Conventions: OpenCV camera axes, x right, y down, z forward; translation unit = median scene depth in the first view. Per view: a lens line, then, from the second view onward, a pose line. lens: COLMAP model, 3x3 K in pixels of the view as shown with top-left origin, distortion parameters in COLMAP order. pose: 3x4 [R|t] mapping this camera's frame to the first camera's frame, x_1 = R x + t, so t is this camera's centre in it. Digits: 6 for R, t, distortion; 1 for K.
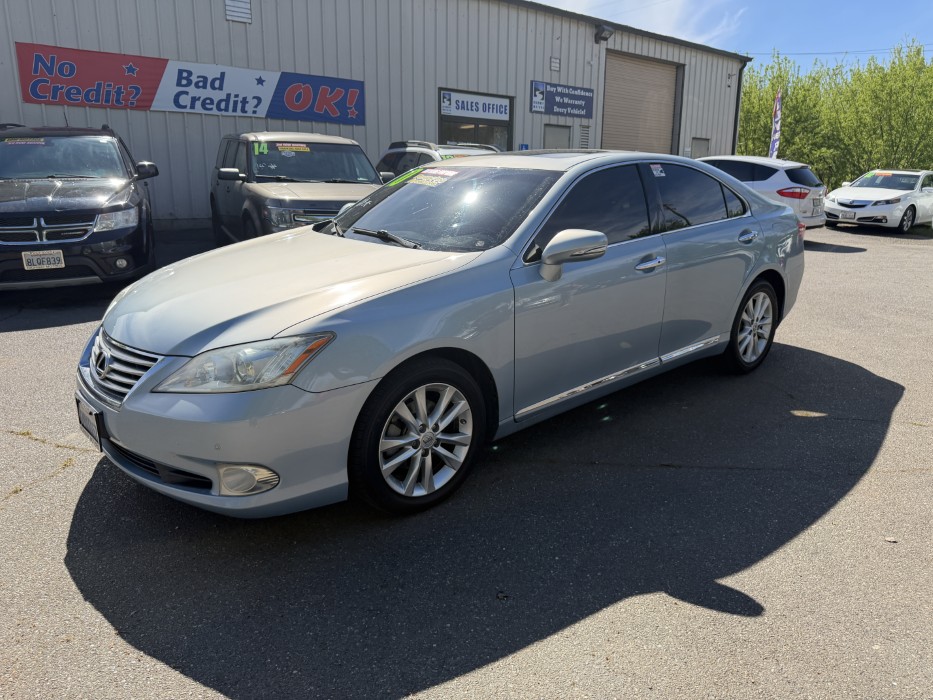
lens RADIAL K [[663.3, 0, 465.6], [0, 663.3, 334.8], [0, 0, 1]] dist [-0.000318, 0.000538]
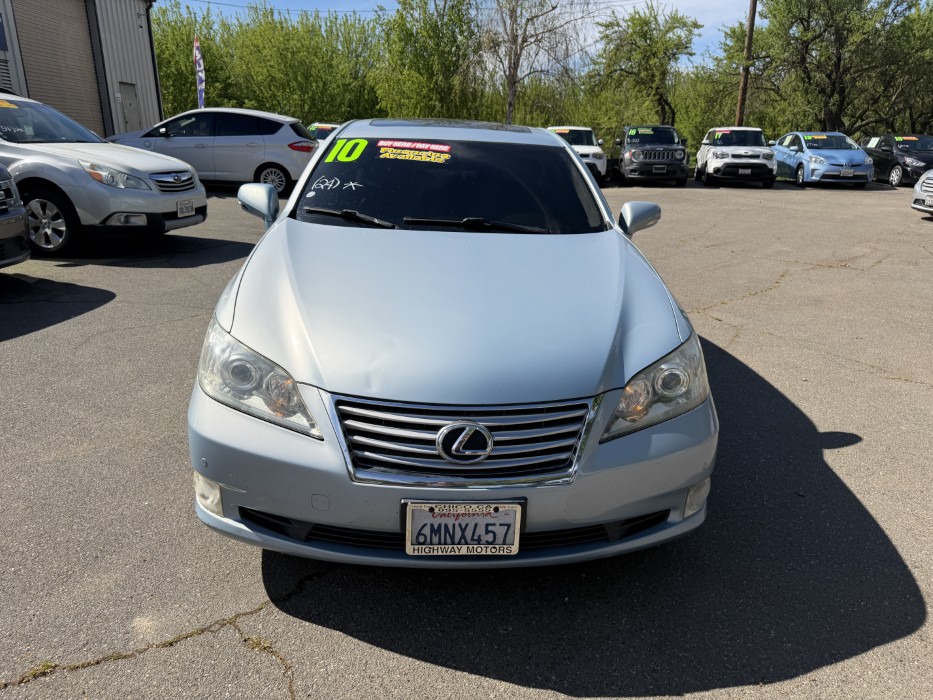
lens RADIAL K [[650.3, 0, 466.5], [0, 650.3, 350.0], [0, 0, 1]] dist [0.001029, -0.000818]
pose [[0.639350, -0.234771, 0.732199, -0.190749], [0.159488, 0.972029, 0.172406, -0.031606], [-0.752194, 0.006550, 0.658909, 0.101224]]
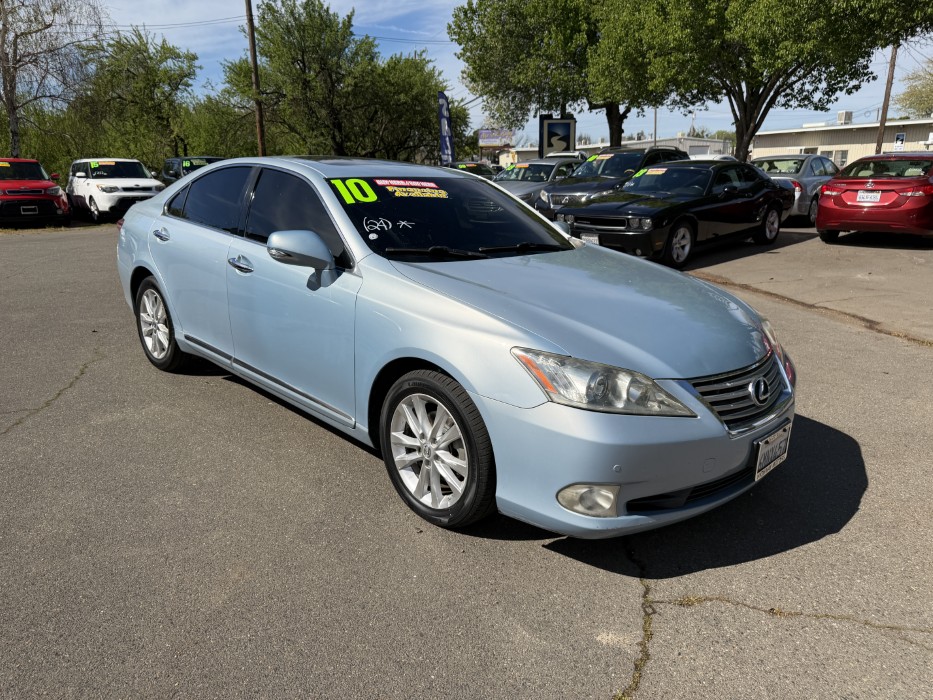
lens RADIAL K [[650.9, 0, 464.1], [0, 650.9, 350.2], [0, 0, 1]] dist [-0.001630, 0.000689]
pose [[-0.023781, -0.273456, 0.961591, -0.267907], [0.229261, 0.934737, 0.271489, -0.068983], [-0.973074, 0.226912, 0.040464, 0.253575]]
